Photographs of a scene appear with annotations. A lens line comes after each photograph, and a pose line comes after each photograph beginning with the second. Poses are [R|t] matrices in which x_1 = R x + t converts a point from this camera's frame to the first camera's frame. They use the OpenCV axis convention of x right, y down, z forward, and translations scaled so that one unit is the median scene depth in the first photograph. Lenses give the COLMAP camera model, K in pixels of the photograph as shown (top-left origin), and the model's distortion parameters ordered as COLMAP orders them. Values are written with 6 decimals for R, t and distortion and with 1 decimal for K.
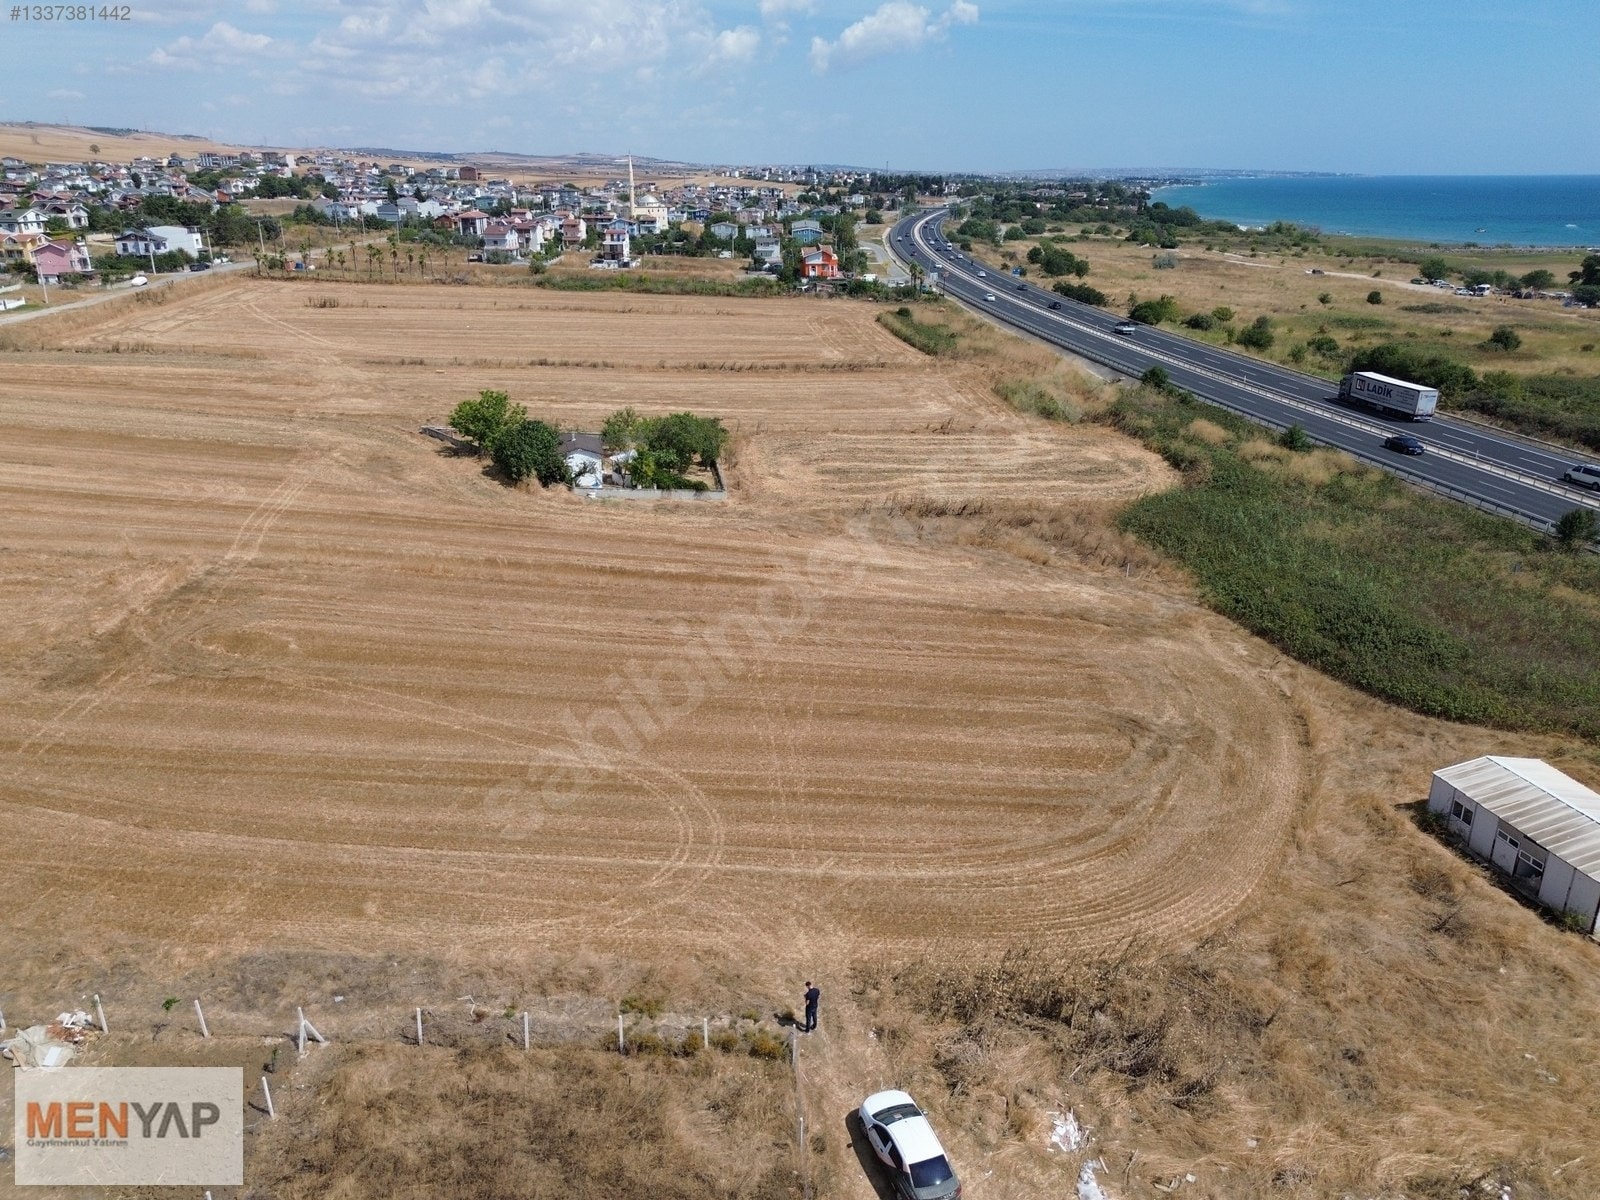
lens RADIAL K [[1132.0, 0, 802.2], [0, 1132.0, 604.4], [0, 0, 1]] dist [0.068175, -0.063837]
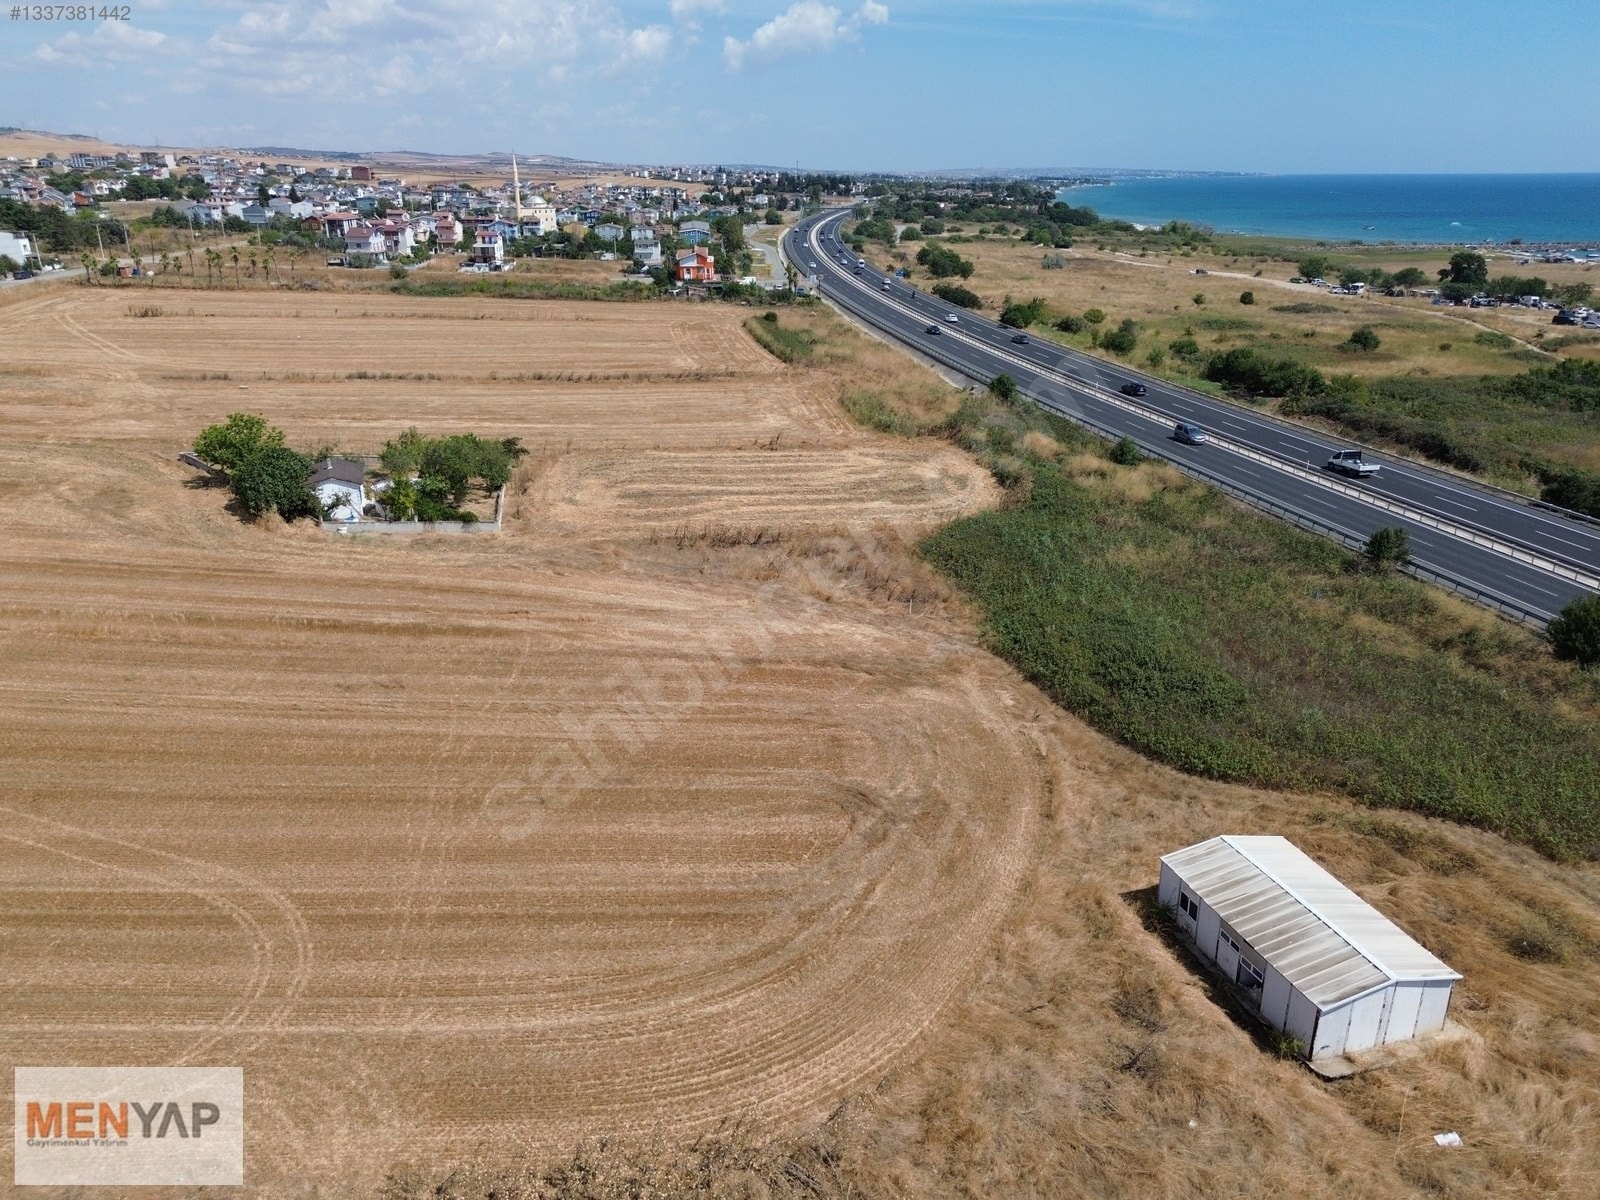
lens RADIAL K [[1132.0, 0, 801.6], [0, 1132.0, 602.8], [0, 0, 1]] dist [0.068175, -0.063837]
pose [[0.997845, -0.025036, 0.060644, 0.120935], [0.025096, 0.999685, -0.000223, -0.029856], [-0.060619, 0.001744, 0.998159, 0.076454]]
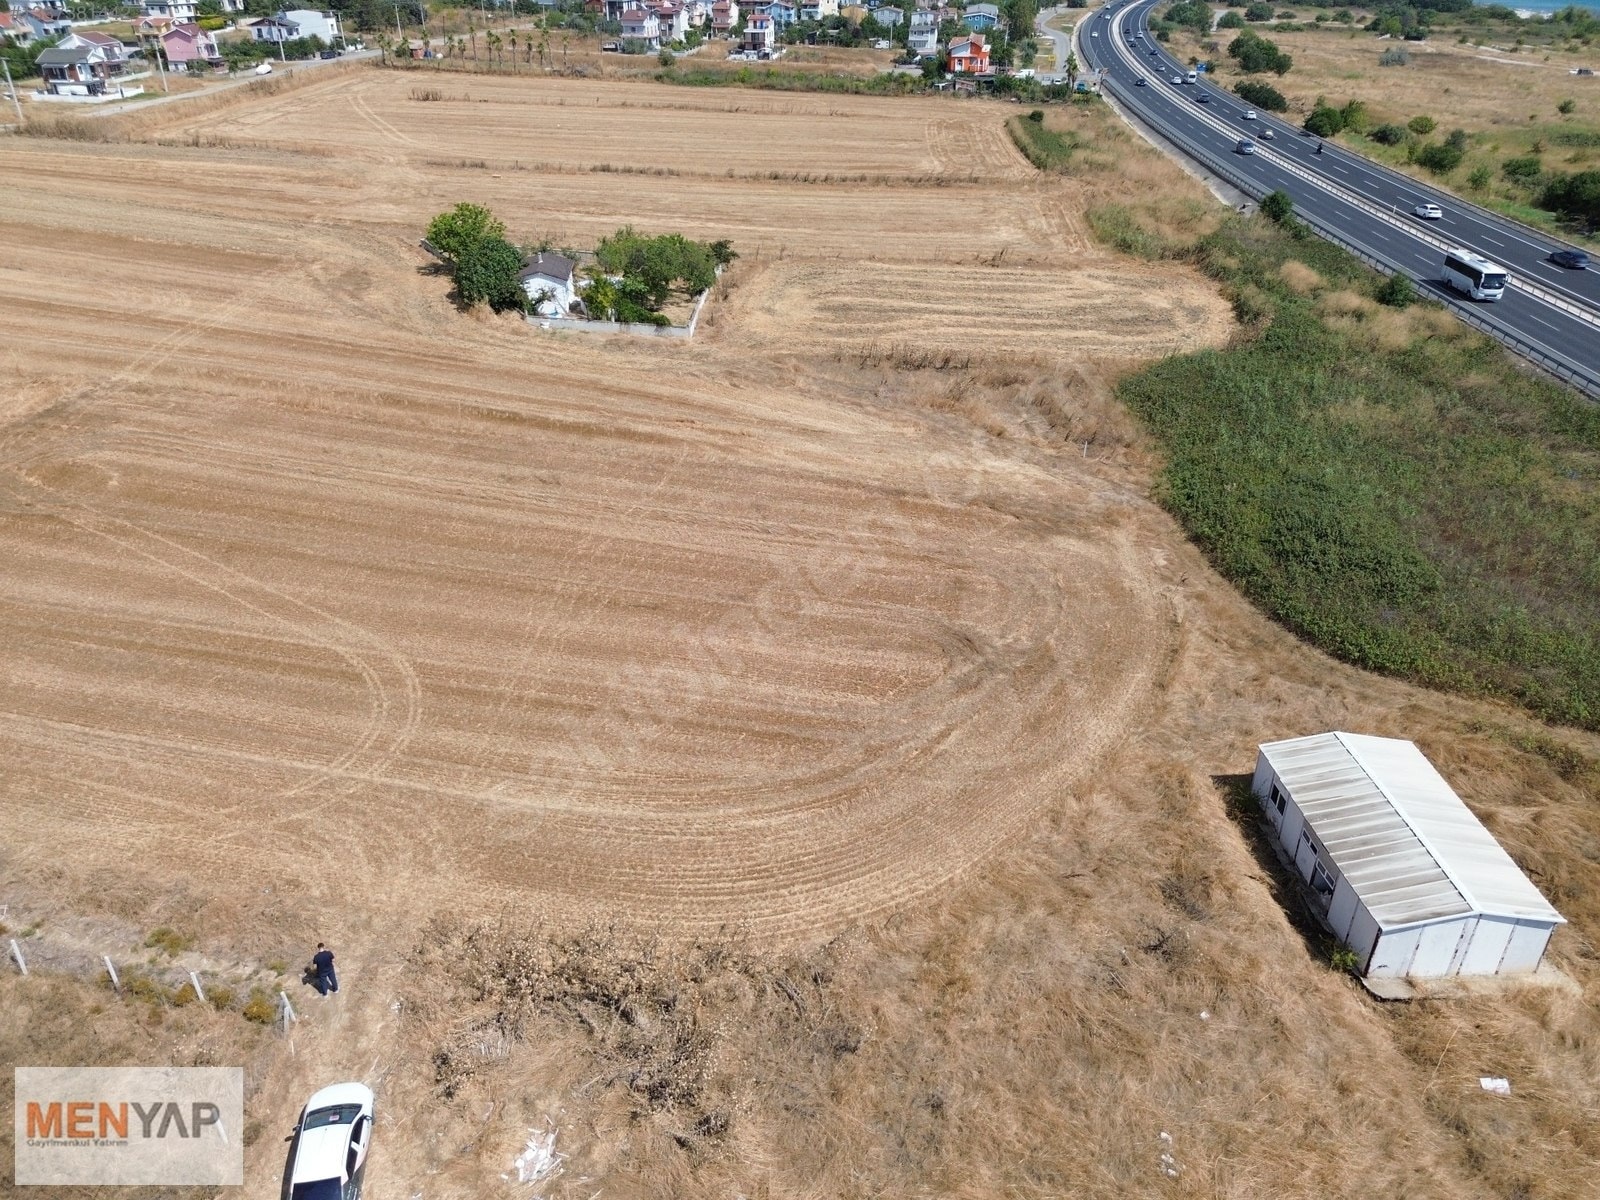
lens RADIAL K [[1132.0, 0, 802.4], [0, 1132.0, 605.2], [0, 0, 1]] dist [0.068175, -0.063837]
pose [[0.984785, 0.084366, -0.151921, 0.183701], [-0.059334, 0.984947, 0.162355, -0.034783], [0.163331, -0.150870, 0.974967, 0.089912]]
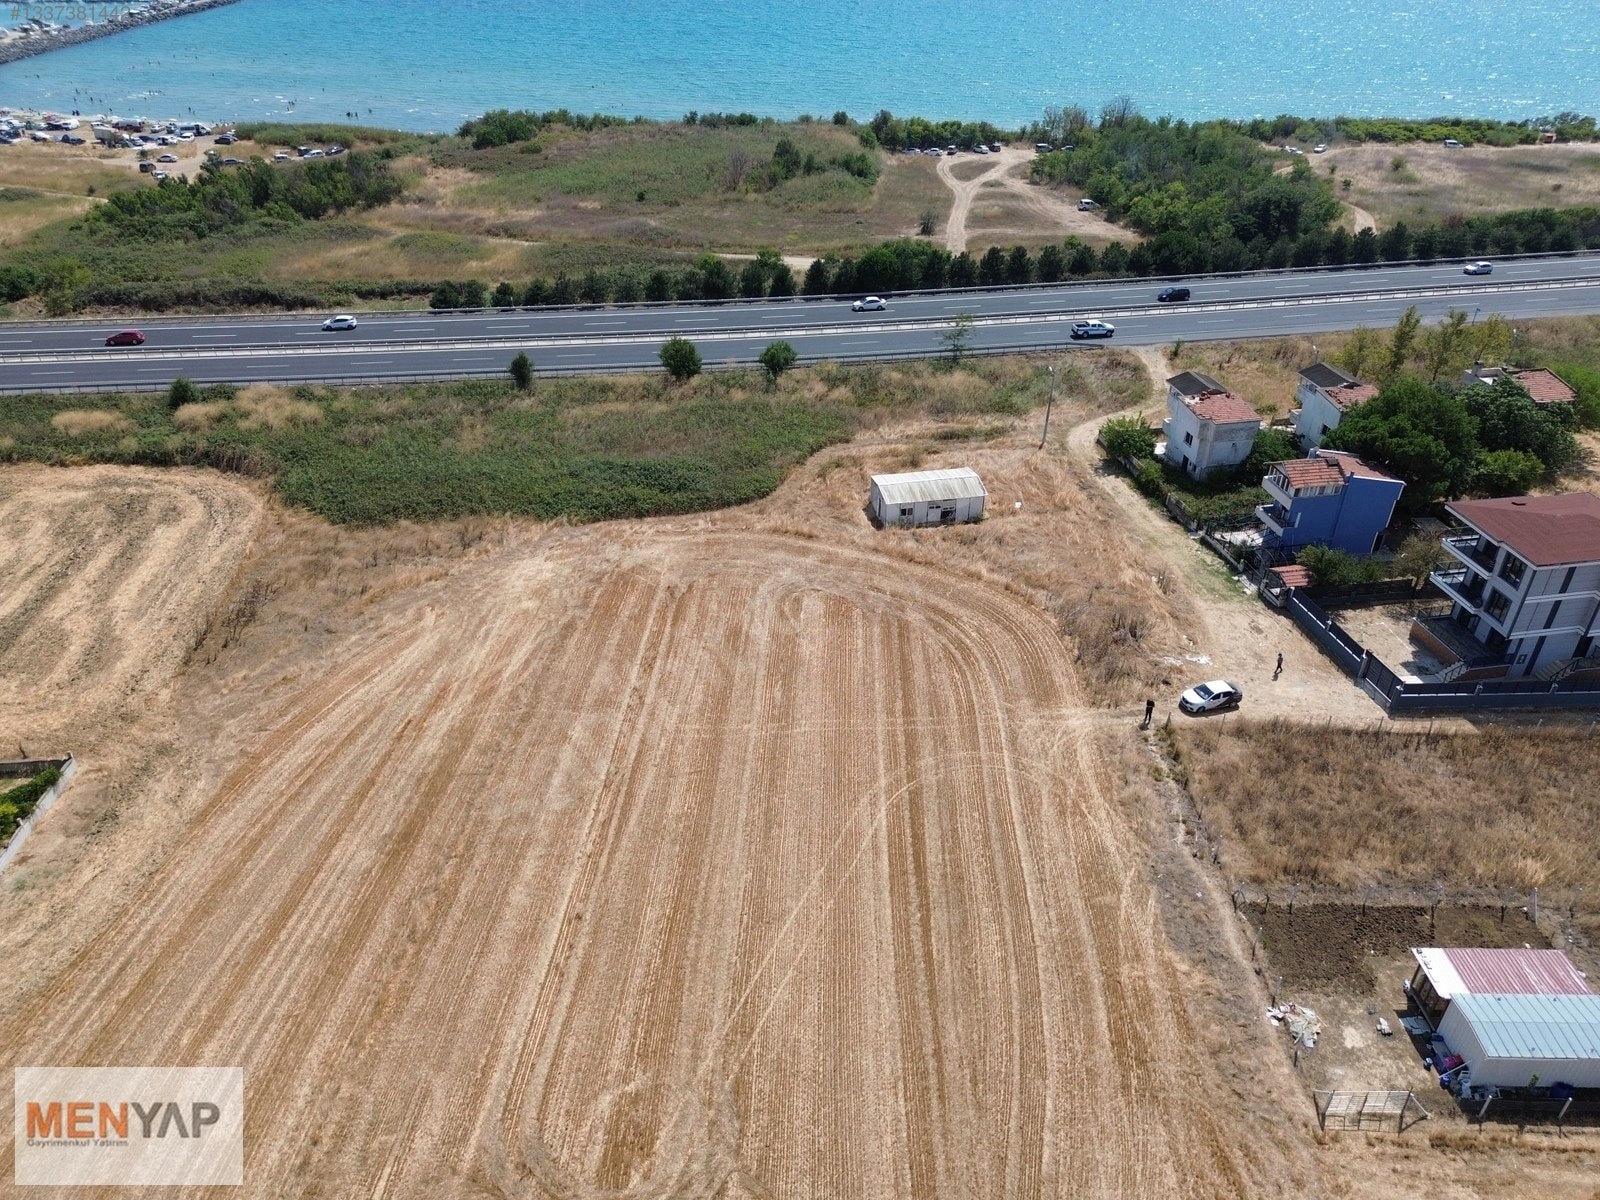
lens RADIAL K [[1132.0, 0, 794.7], [0, 1132.0, 602.2], [0, 0, 1]] dist [0.068175, -0.063837]
pose [[0.038631, -0.537904, 0.842121, -0.604469], [0.349746, 0.796722, 0.492861, -0.376972], [-0.936048, 0.275488, 0.218908, 0.415310]]
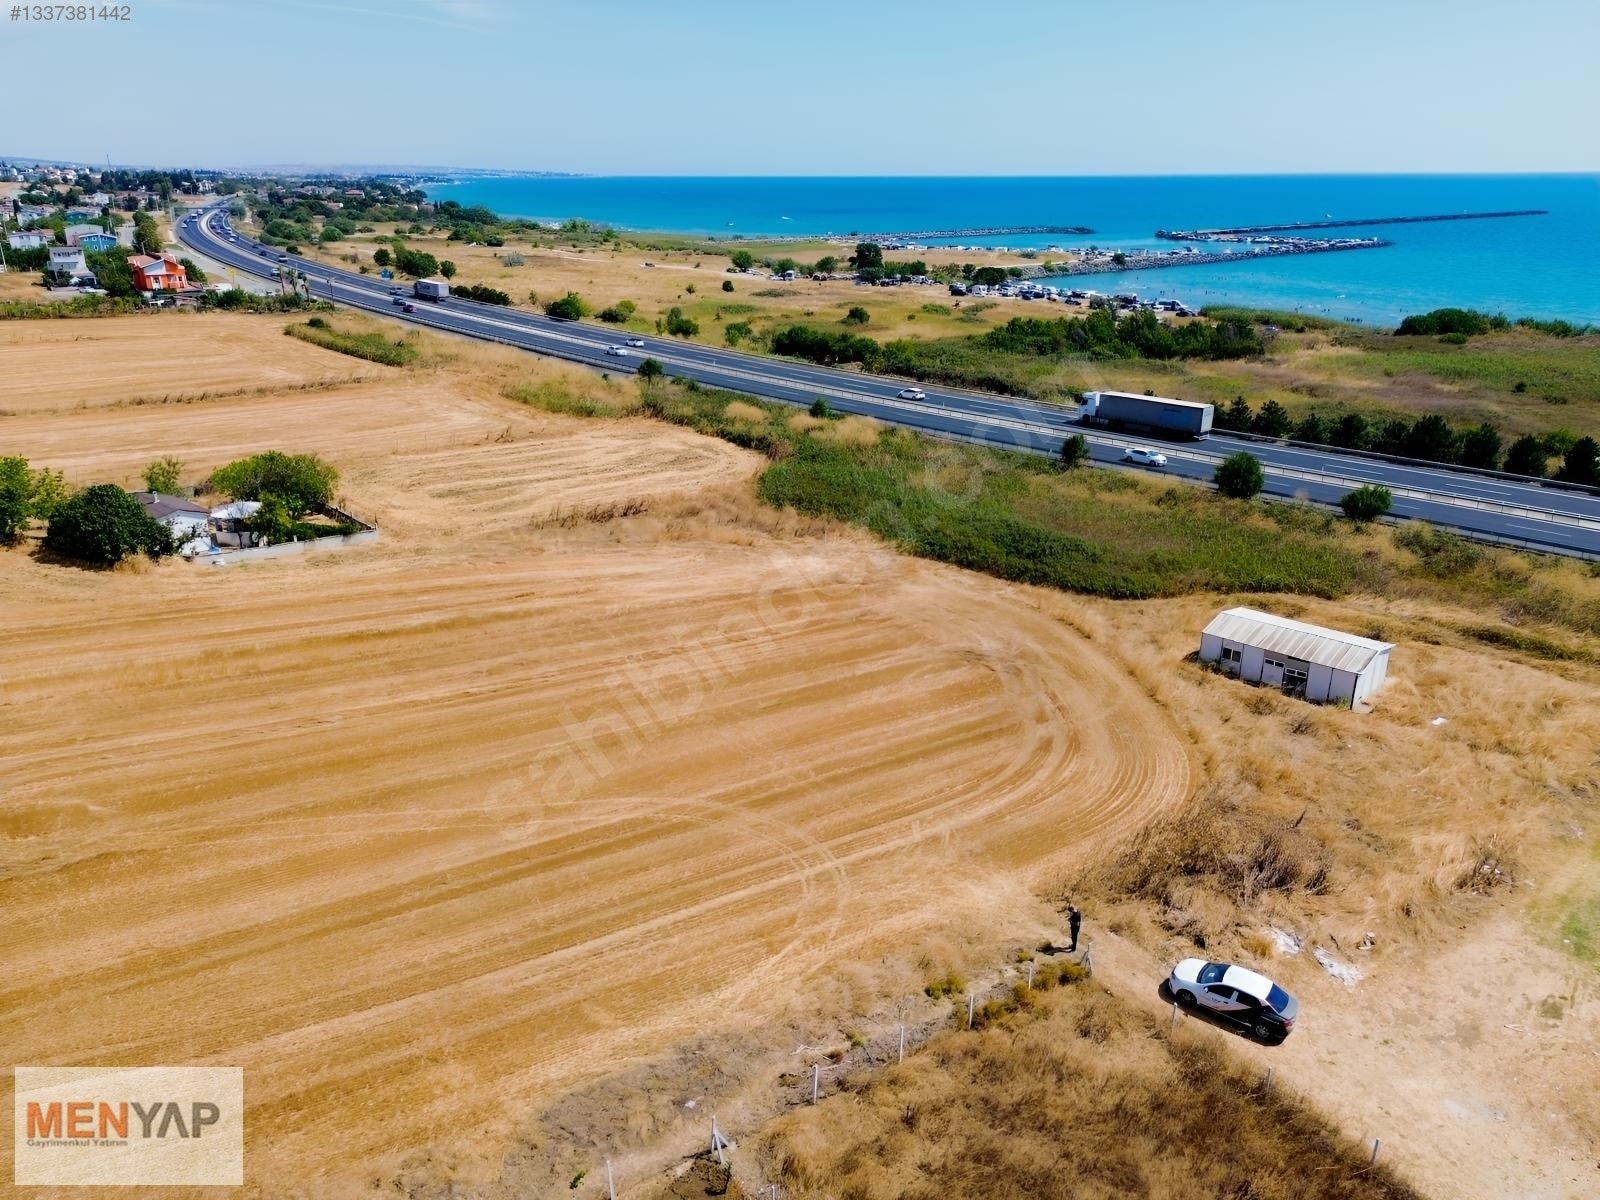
lens RADIAL K [[1132.0, 0, 799.1], [0, 1132.0, 597.6], [0, 0, 1]] dist [0.068175, -0.063837]
pose [[0.826311, -0.198077, 0.527233, -0.284468], [0.199897, 0.978314, 0.054255, -0.031433], [-0.526546, 0.060561, 0.847987, 0.063177]]
